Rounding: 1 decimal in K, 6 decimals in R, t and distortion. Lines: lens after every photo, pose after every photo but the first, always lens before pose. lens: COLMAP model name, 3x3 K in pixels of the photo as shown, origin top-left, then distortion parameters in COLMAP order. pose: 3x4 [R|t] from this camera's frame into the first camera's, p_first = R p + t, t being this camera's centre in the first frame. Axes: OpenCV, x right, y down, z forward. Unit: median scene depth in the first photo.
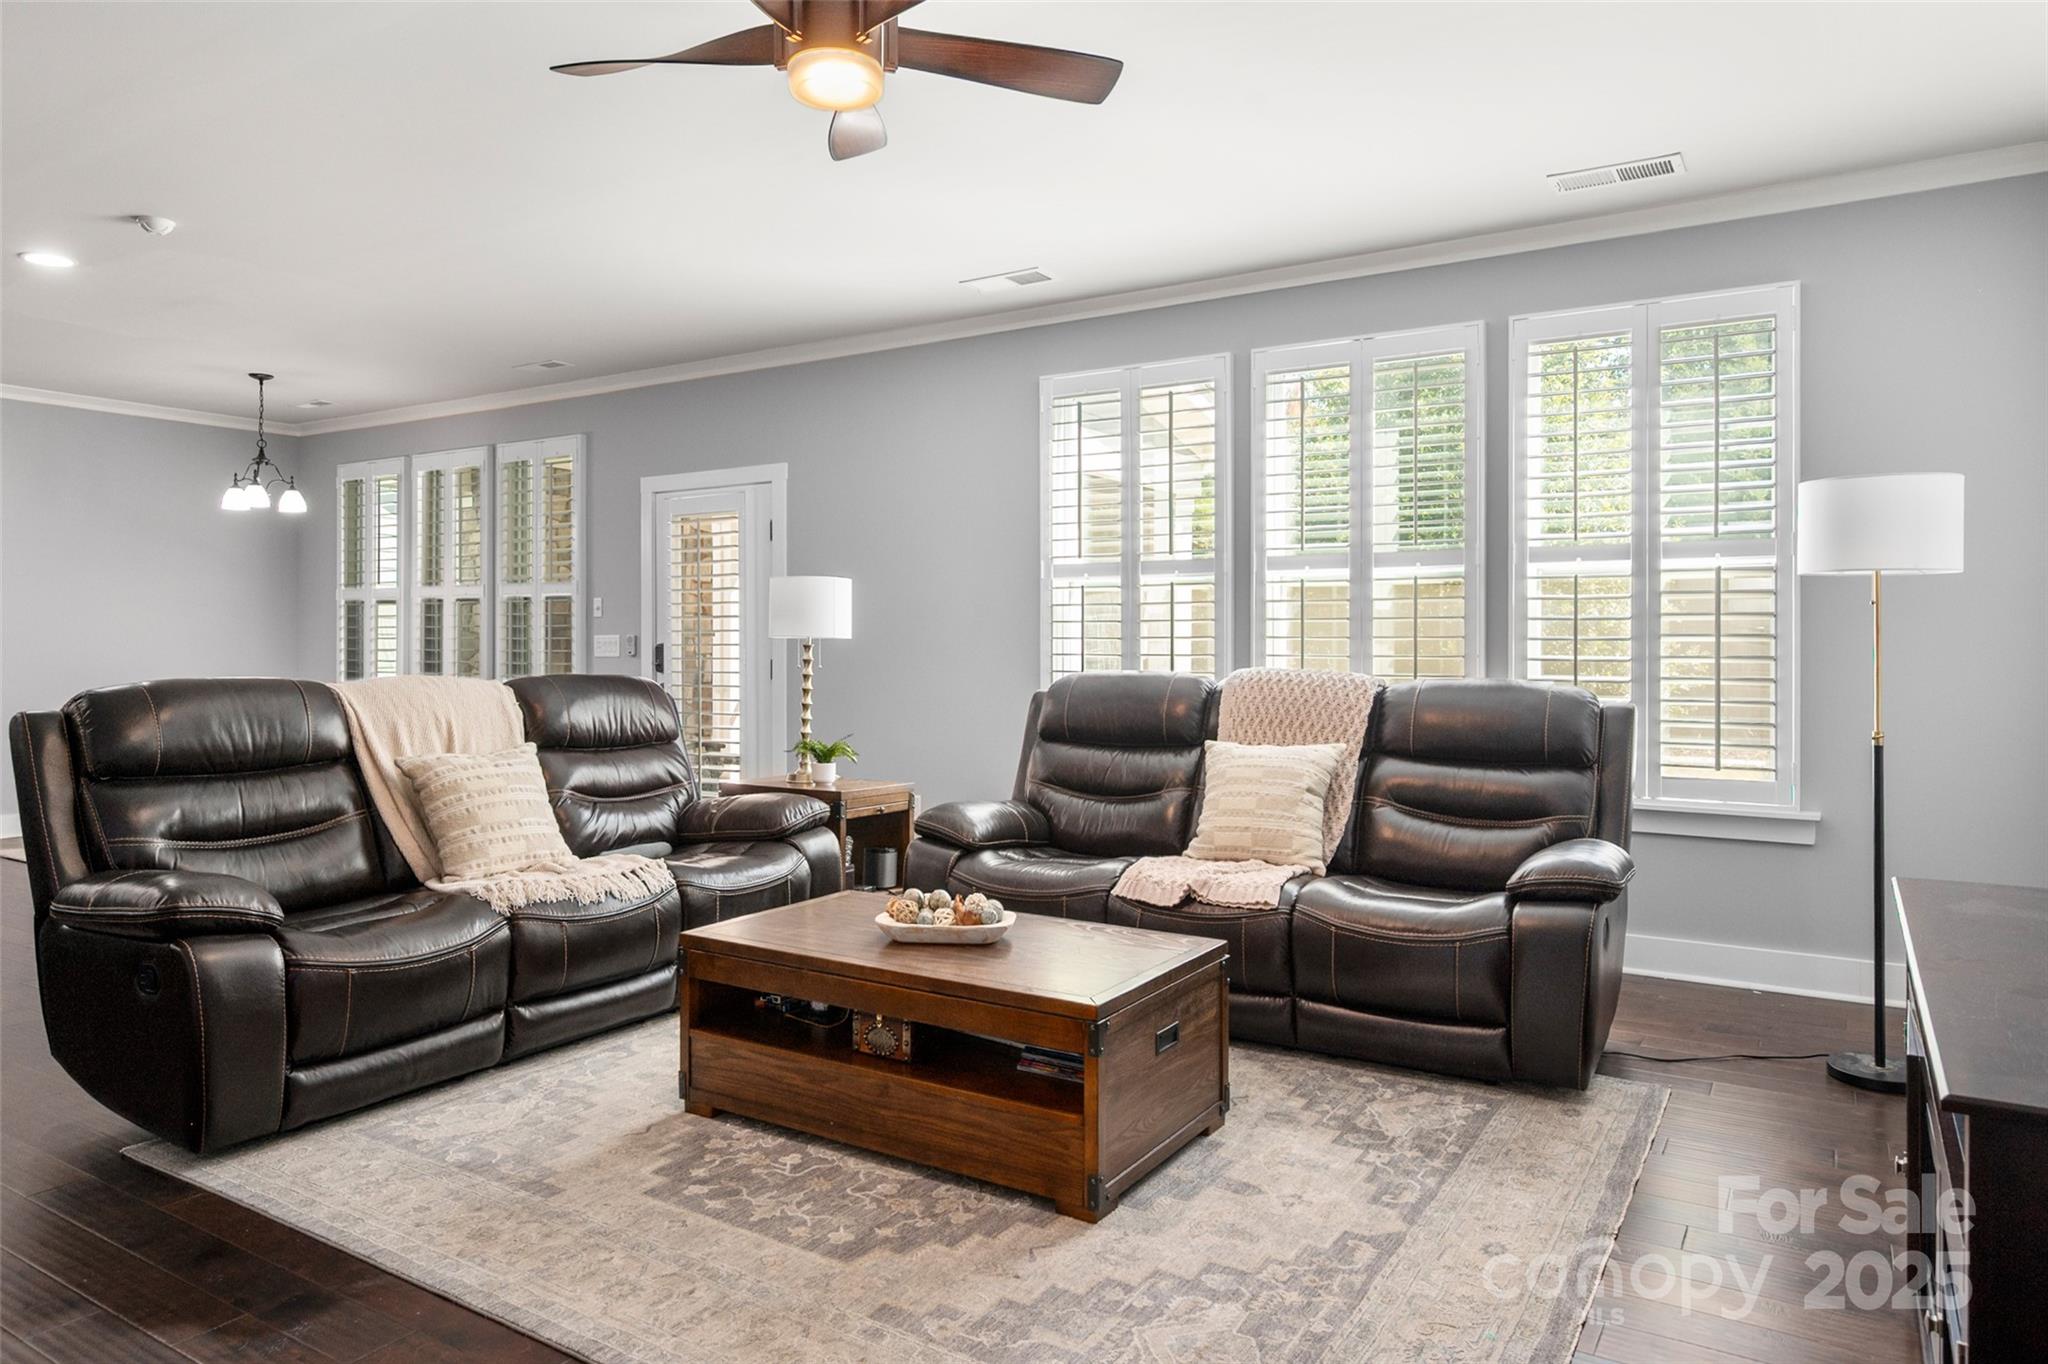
lens RADIAL K [[1288.8, 0, 1018.5], [0, 1288.8, 668.4], [0, 0, 1]] dist [-0.002851, 0.004419]
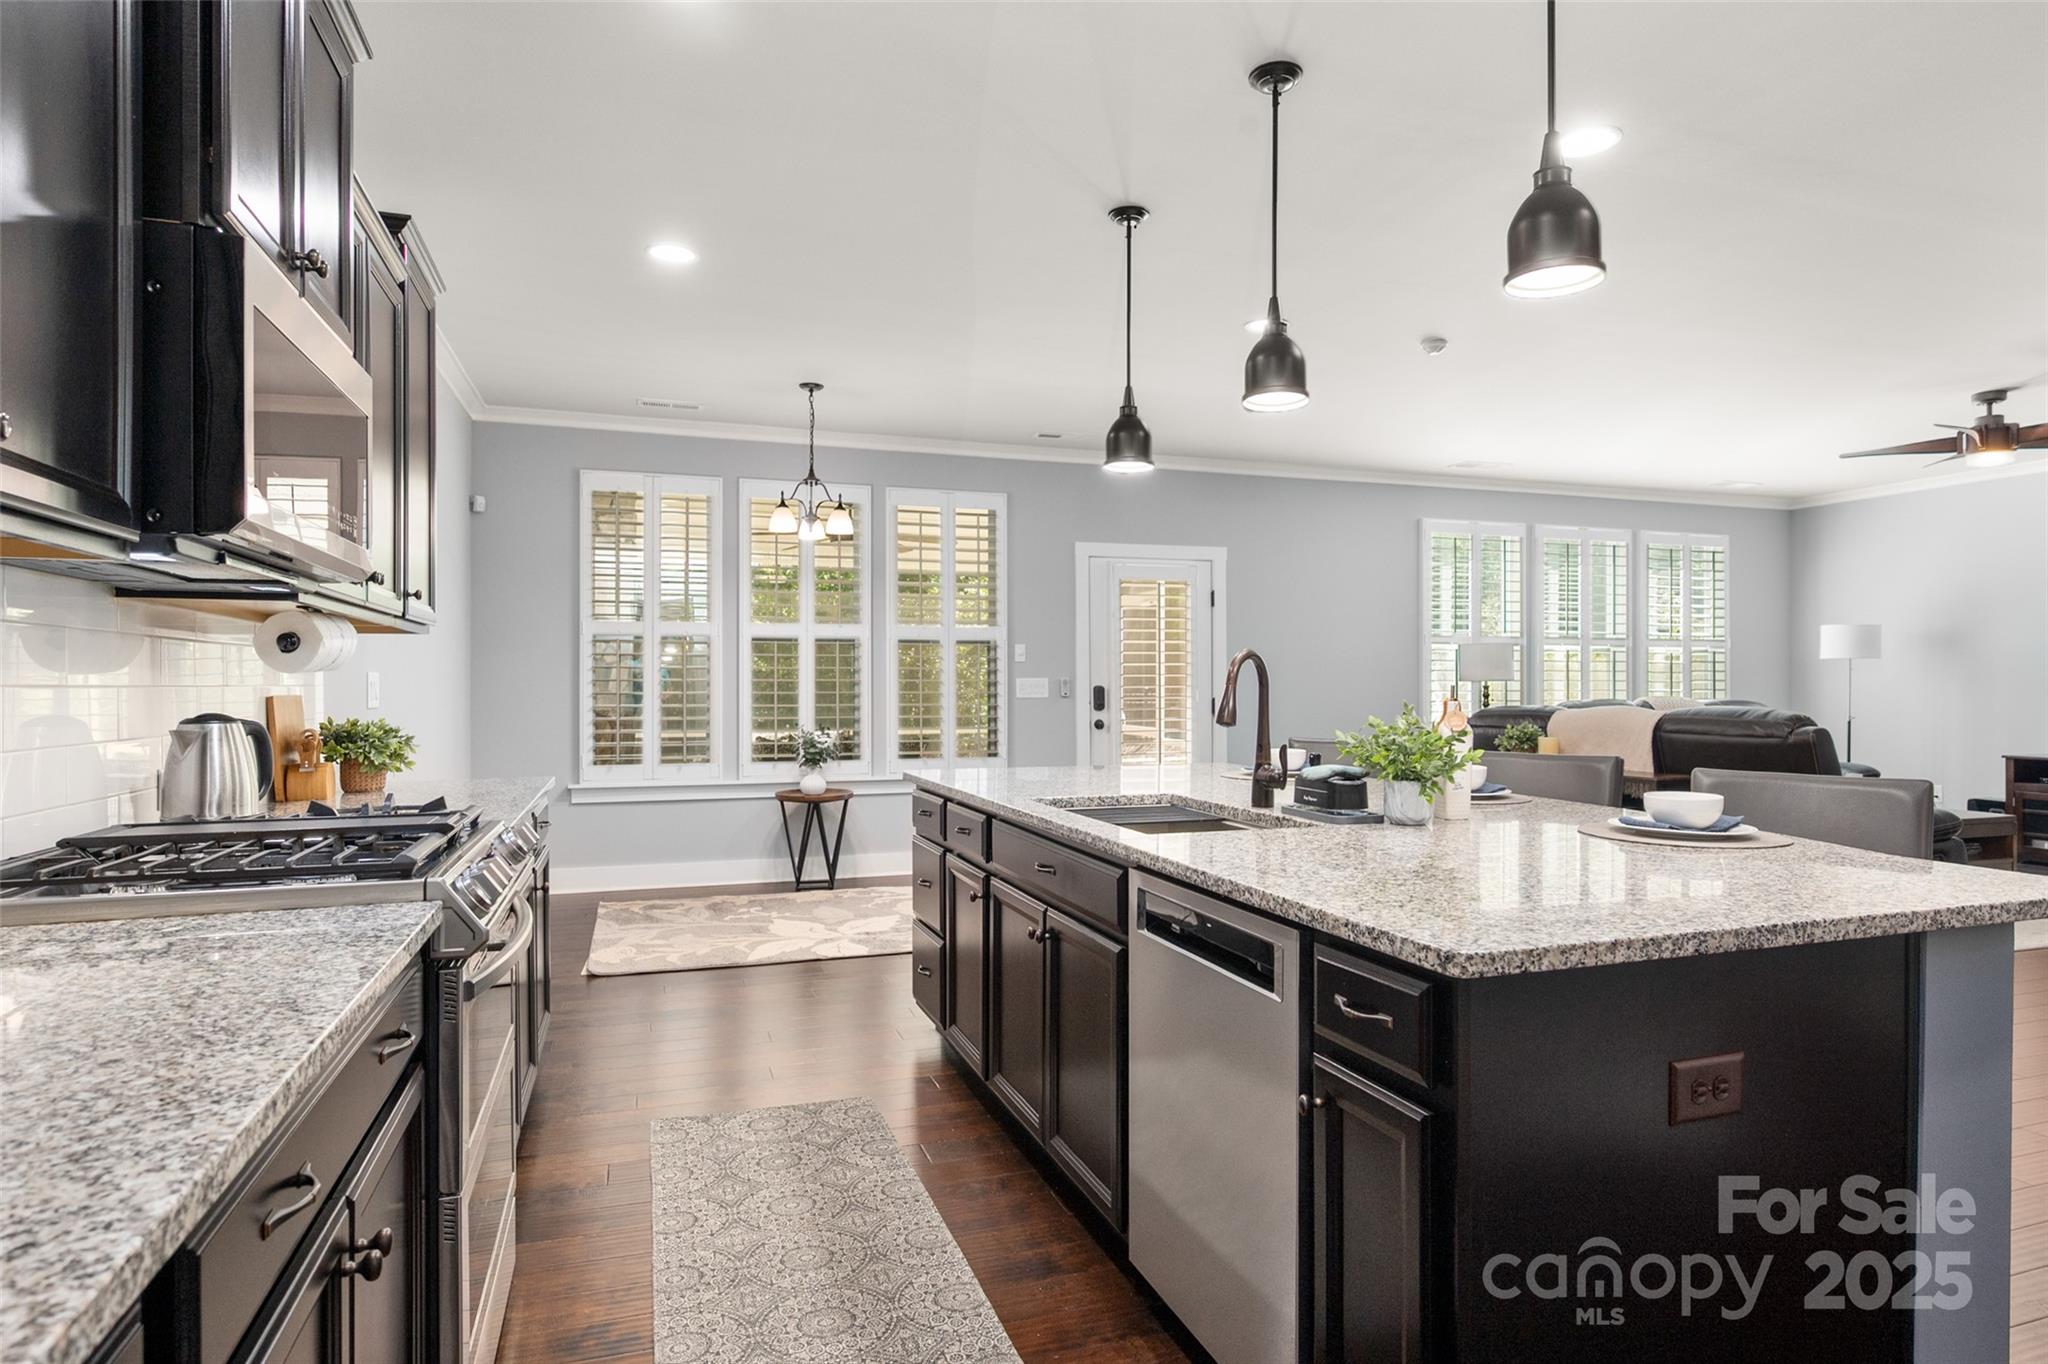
lens RADIAL K [[1148.2, 0, 1029.2], [0, 1148.2, 686.0], [0, 0, 1]] dist [-0.003856, -0.000334]
pose [[0.619969, -0.002578, 0.784622, -1.740002], [0.020308, 0.999712, -0.012761, -0.010215], [-0.784363, 0.023845, 0.619843, 0.616685]]
